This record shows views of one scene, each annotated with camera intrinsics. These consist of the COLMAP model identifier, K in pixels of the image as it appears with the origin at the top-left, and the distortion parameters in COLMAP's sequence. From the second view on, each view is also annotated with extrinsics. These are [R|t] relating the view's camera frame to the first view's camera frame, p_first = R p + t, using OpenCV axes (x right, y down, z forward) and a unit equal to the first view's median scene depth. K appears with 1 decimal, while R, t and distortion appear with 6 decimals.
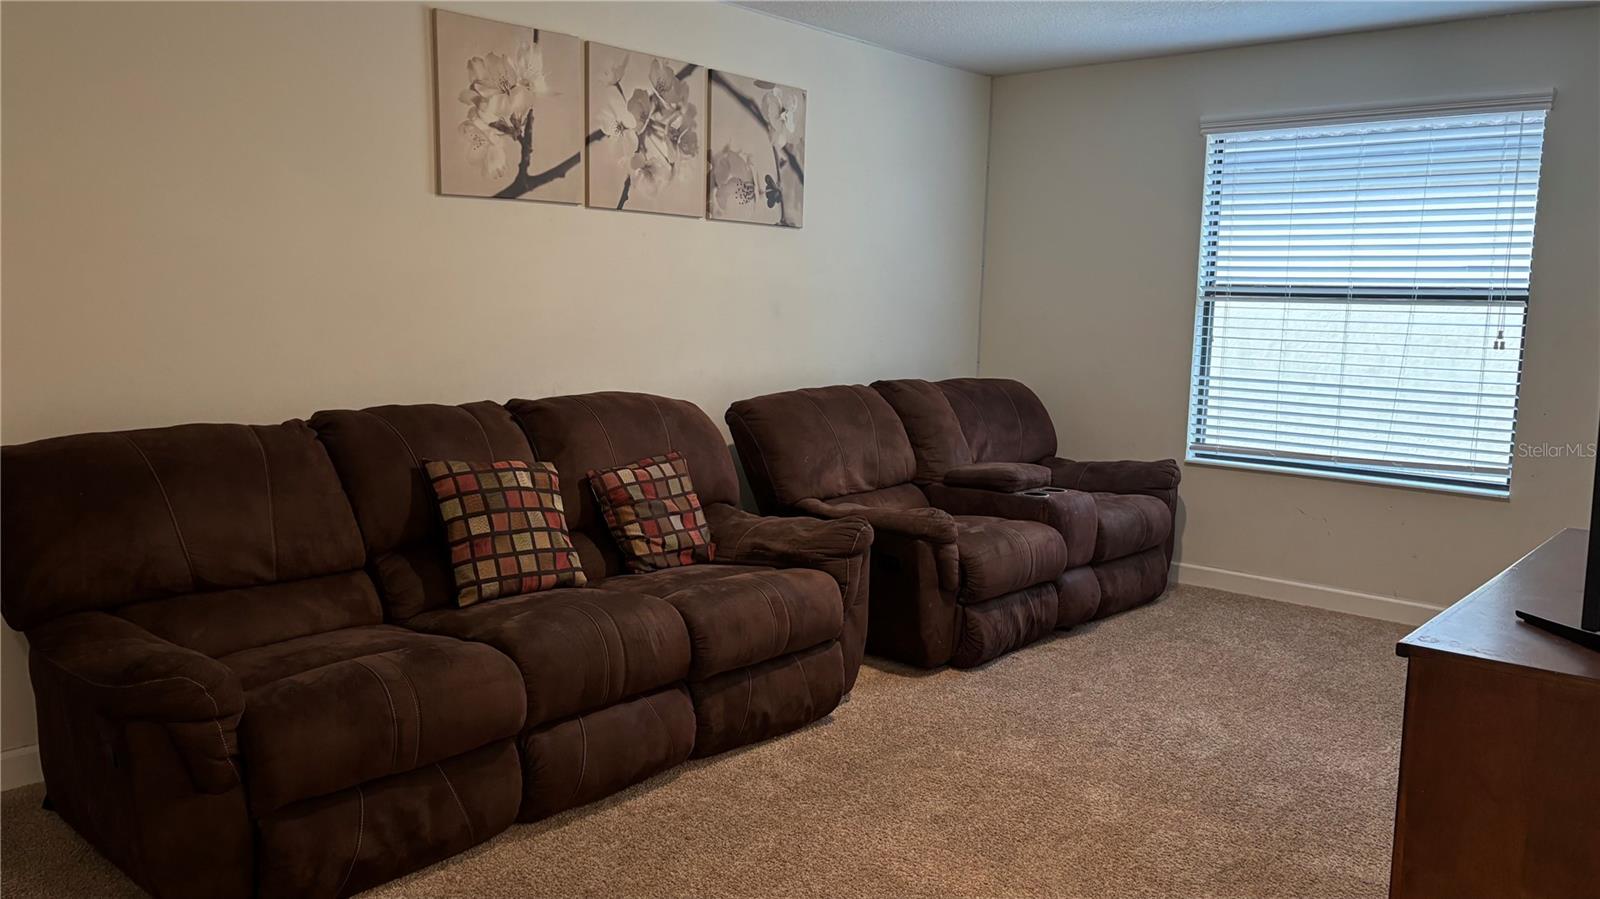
lens RADIAL K [[1195.8, 0, 800.0], [0, 1195.8, 449.5], [0, 0, 1]] dist [0.184651, -0.685796]
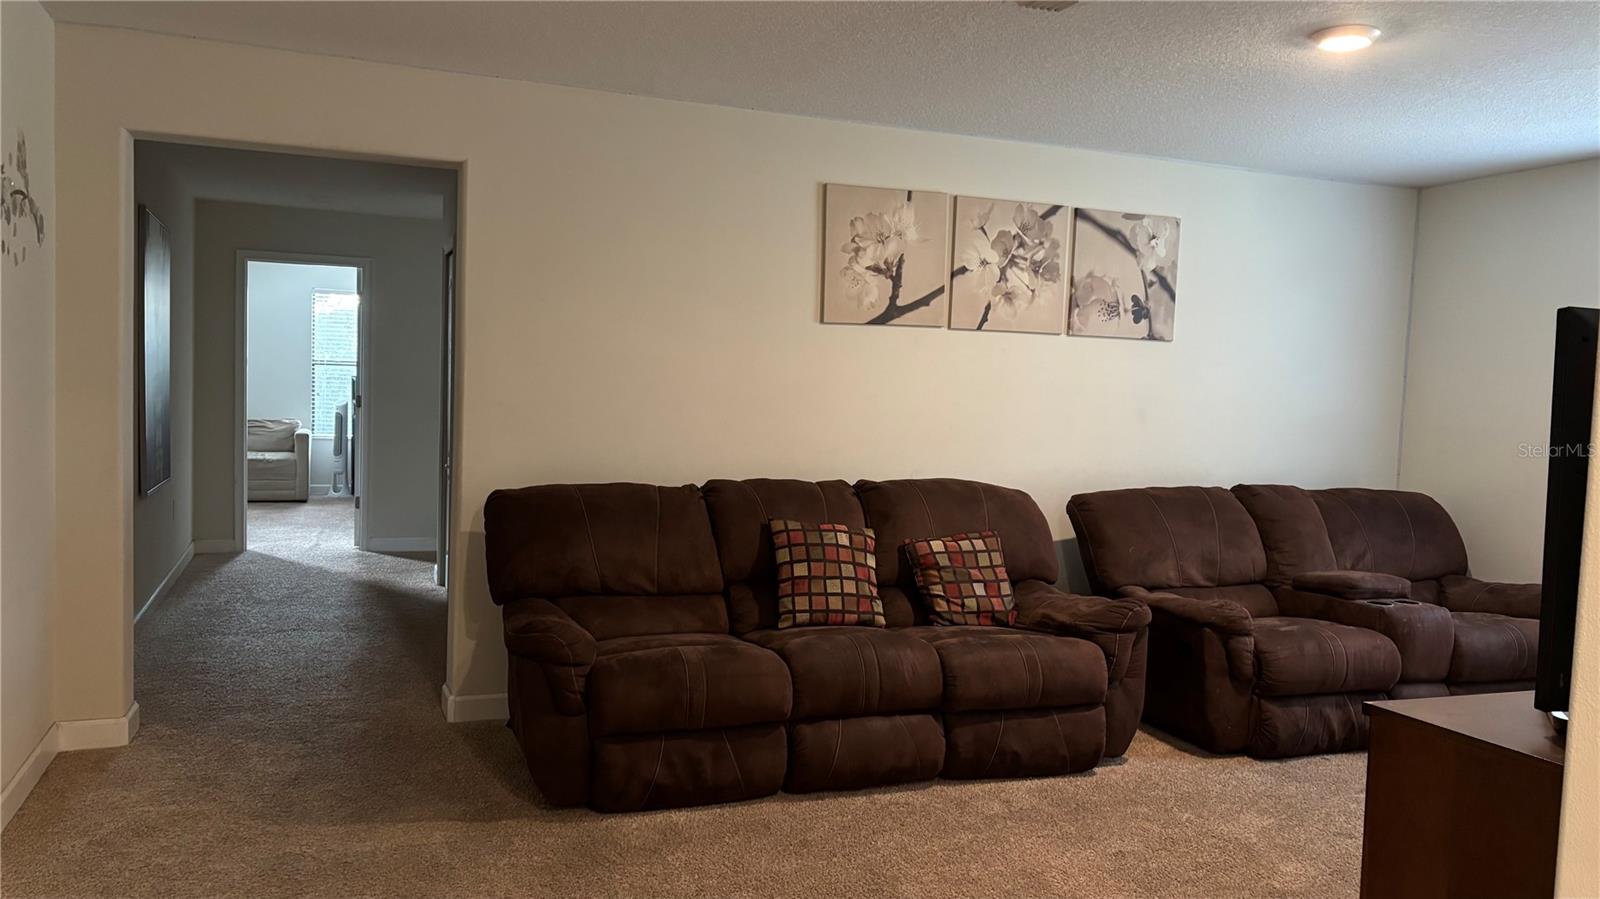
lens RADIAL K [[1214.7, 0, 796.9], [0, 1214.7, 459.0], [0, 0, 1]] dist [0.112449, -0.242685]
pose [[0.881989, 0.034199, -0.470027, 0.287312], [-0.073785, 0.995084, -0.066052, 0.024622], [0.465458, 0.092938, 0.880177, -0.153006]]
